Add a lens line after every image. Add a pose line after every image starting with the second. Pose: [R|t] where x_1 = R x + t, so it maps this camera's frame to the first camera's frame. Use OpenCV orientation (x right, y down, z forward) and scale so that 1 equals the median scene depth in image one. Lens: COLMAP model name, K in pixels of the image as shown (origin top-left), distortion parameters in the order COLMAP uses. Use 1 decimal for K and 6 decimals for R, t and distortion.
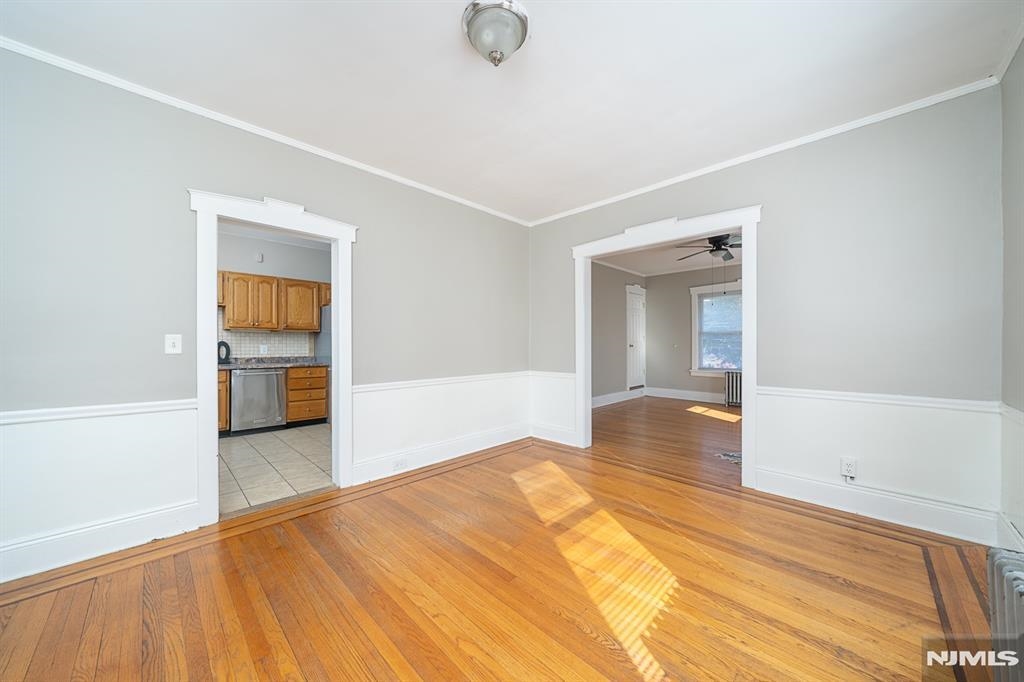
lens RADIAL K [[360.5, 0, 512.0], [0, 360.5, 341.0], [0, 0, 1]] dist [-0.000515, 0.000001]
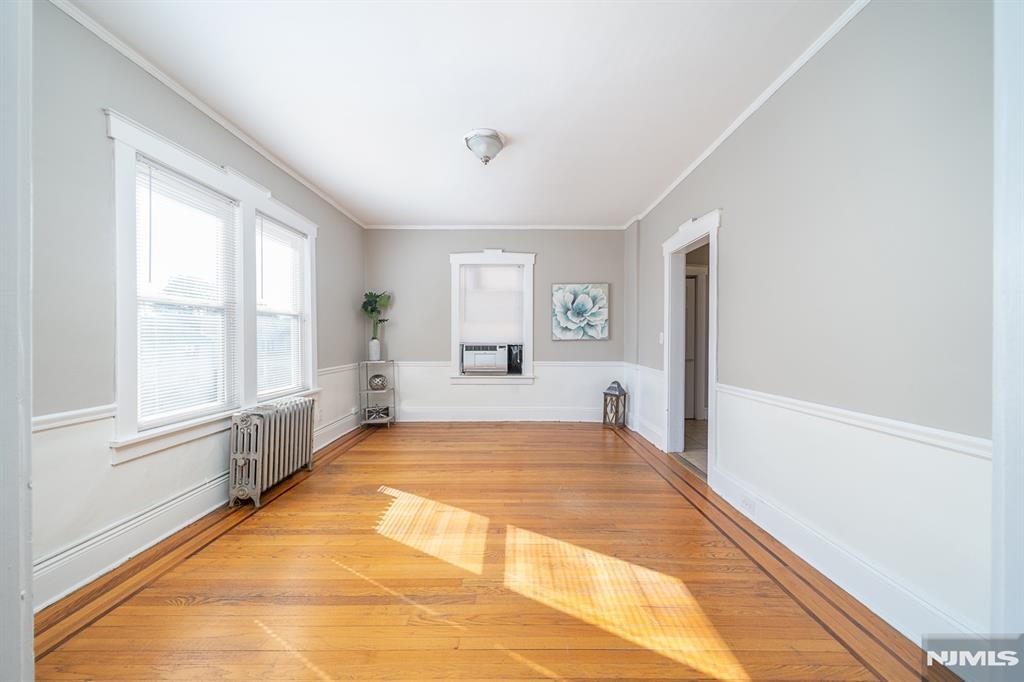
lens RADIAL K [[354.6, 0, 512.0], [0, 354.6, 341.0], [0, 0, 1]] dist [-0.000404, -0.000068]
pose [[-0.709296, -0.003098, -0.704904, 0.794194], [-0.002285, 0.999995, -0.002095, 0.023939], [0.704907, 0.000125, -0.709300, 1.762105]]
